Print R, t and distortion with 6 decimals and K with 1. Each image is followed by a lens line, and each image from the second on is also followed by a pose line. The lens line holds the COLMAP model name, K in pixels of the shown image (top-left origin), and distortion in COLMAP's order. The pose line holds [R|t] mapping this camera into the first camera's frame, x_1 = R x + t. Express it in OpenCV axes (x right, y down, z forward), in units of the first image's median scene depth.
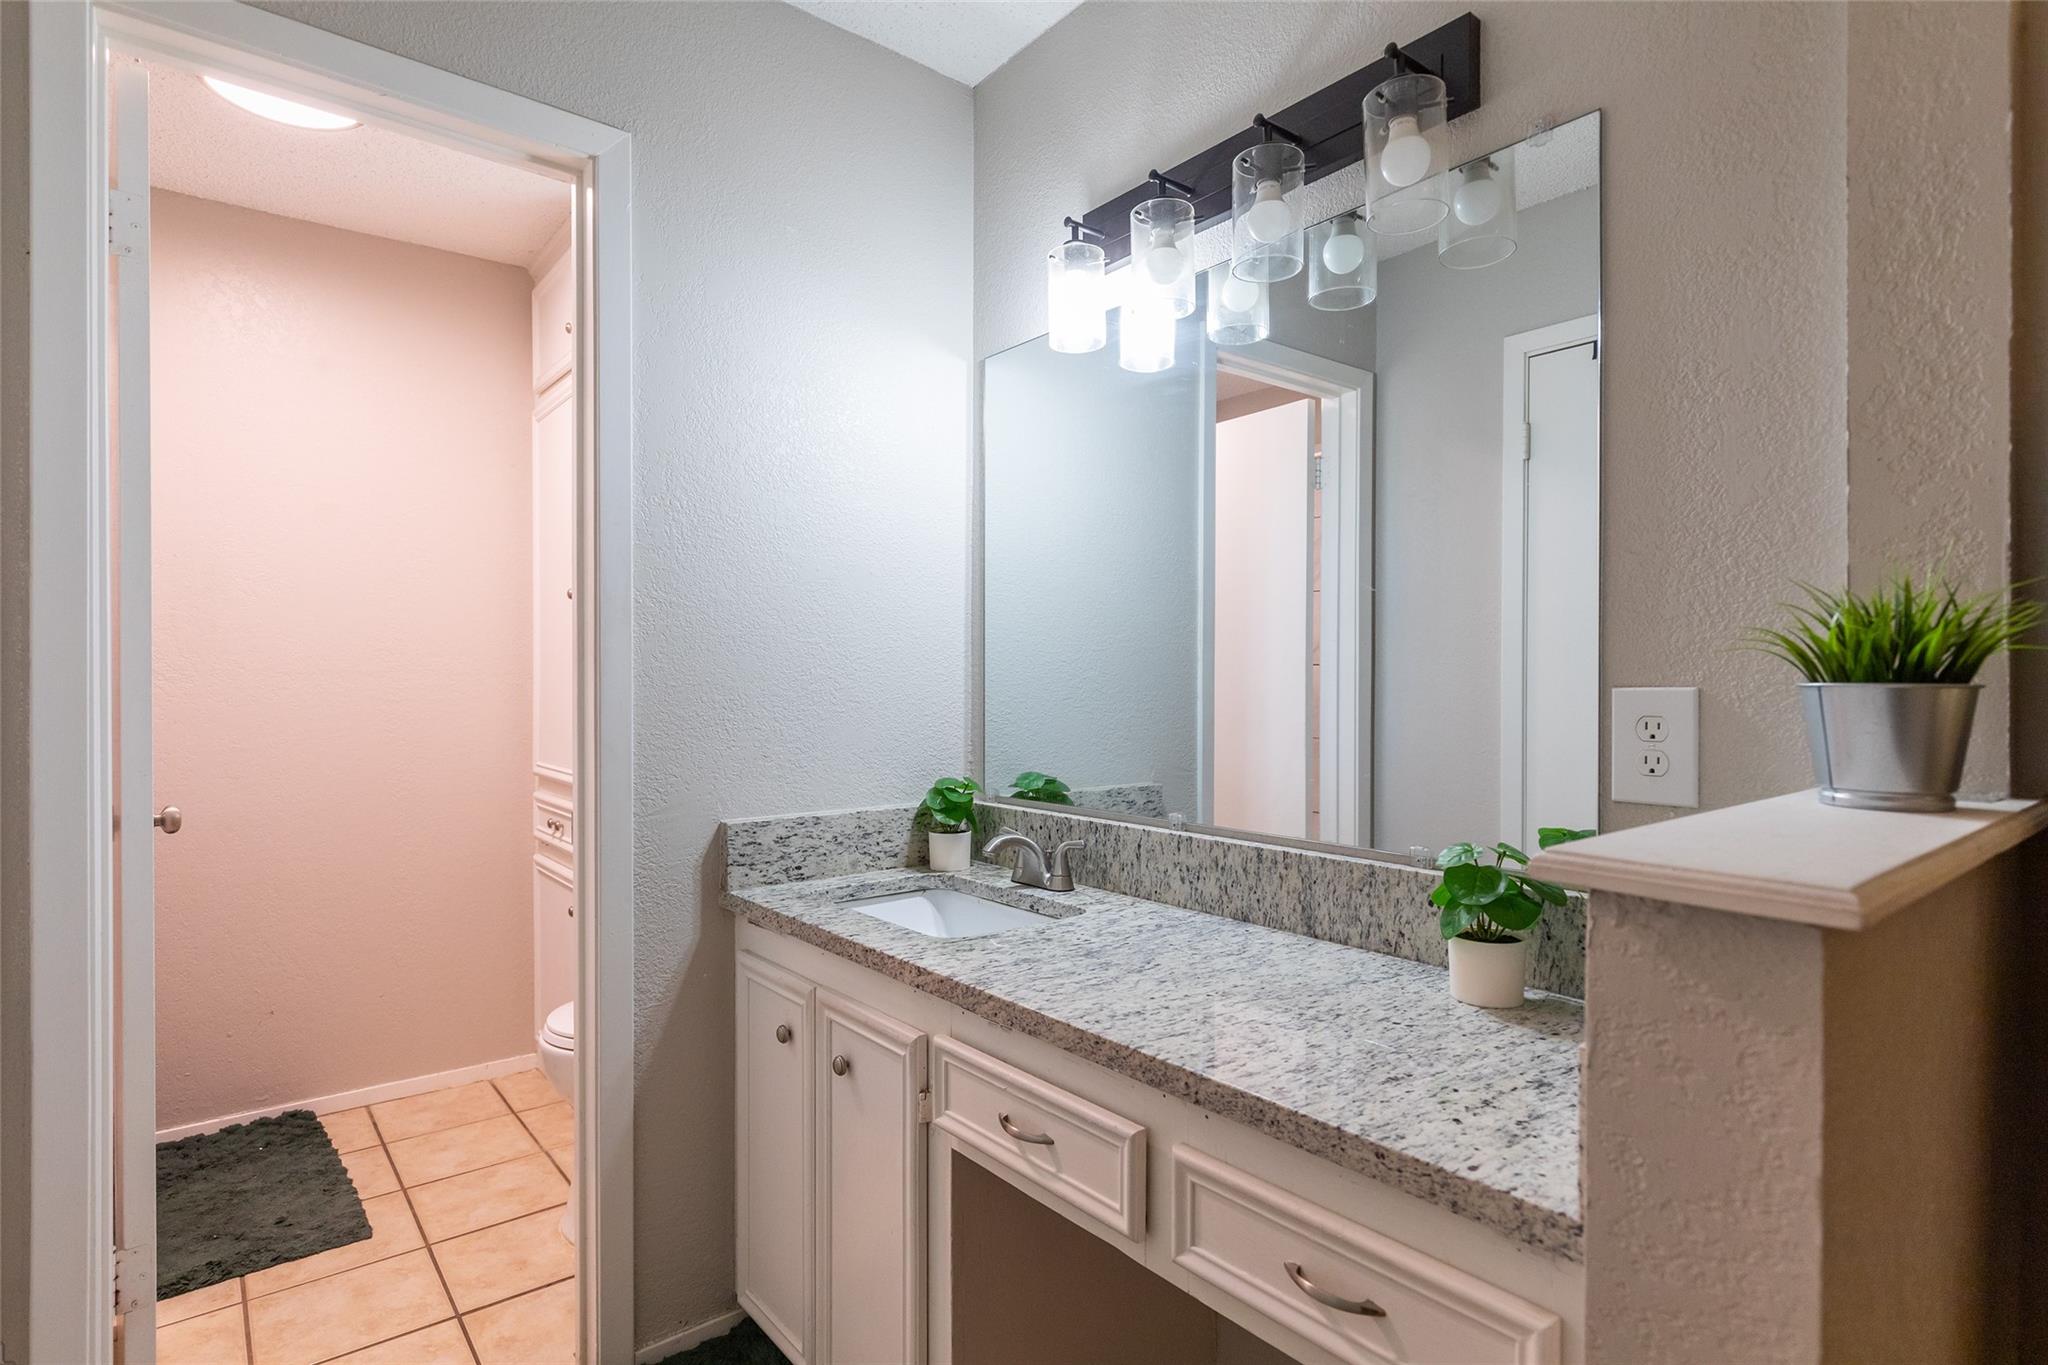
lens RADIAL K [[1047.9, 0, 1027.5], [0, 1047.9, 683.2], [0, 0, 1]] dist [0.001347, 0.000264]
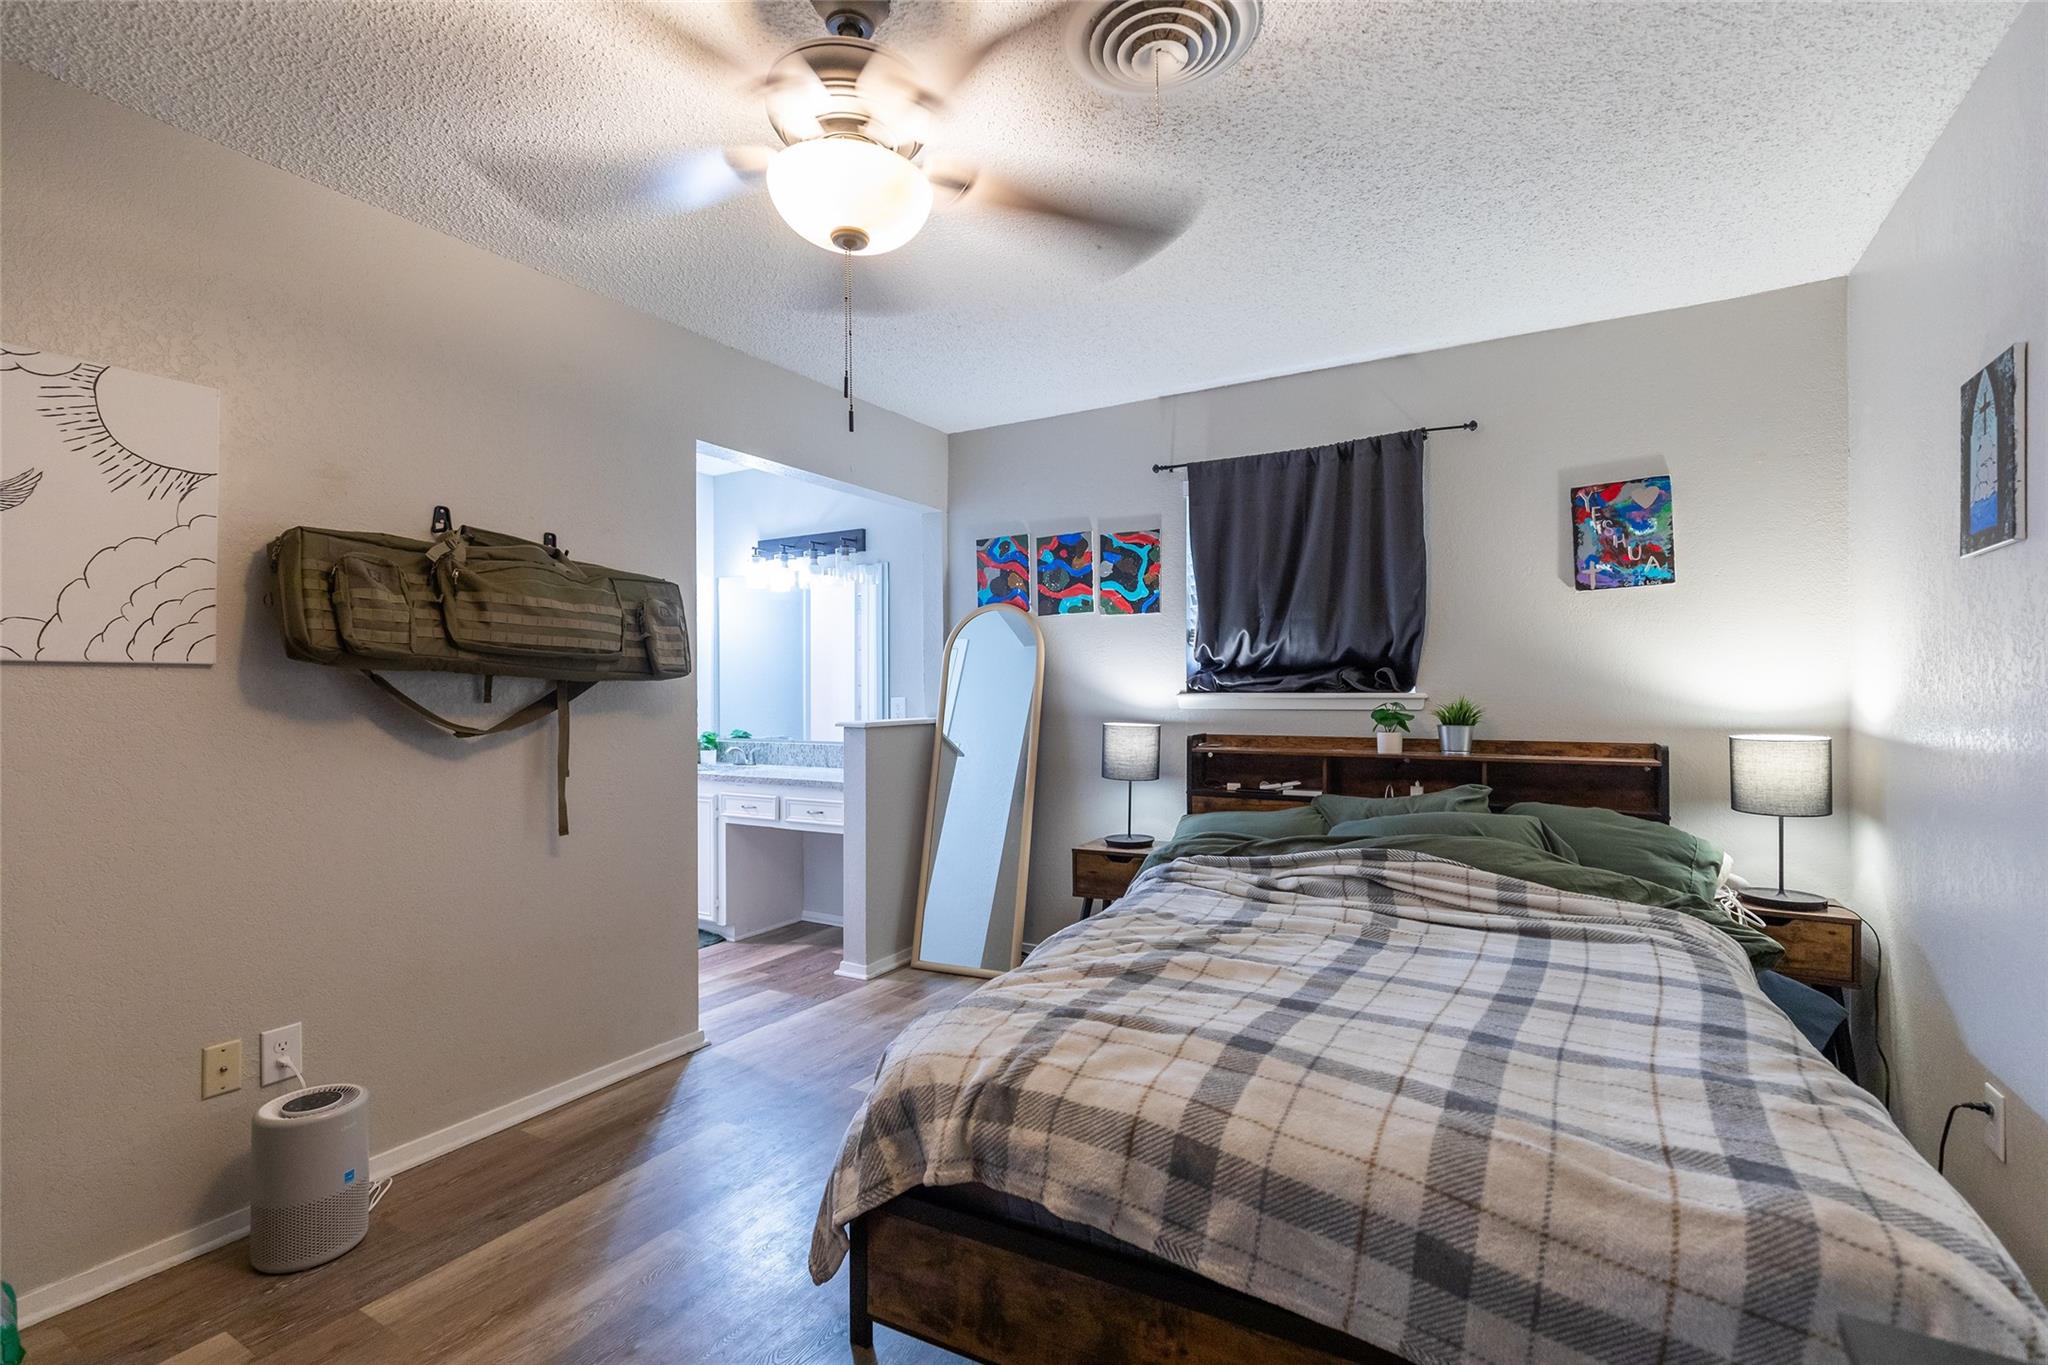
lens RADIAL K [[938.1, 0, 1063.4], [0, 938.1, 686.7], [0, 0, 1]] dist [0.009329, -0.001495]
pose [[0.923016, -0.003191, 0.384748, -0.186200], [0.006123, 0.999961, -0.006394, -0.006715], [-0.384712, 0.008257, 0.923000, -1.929107]]
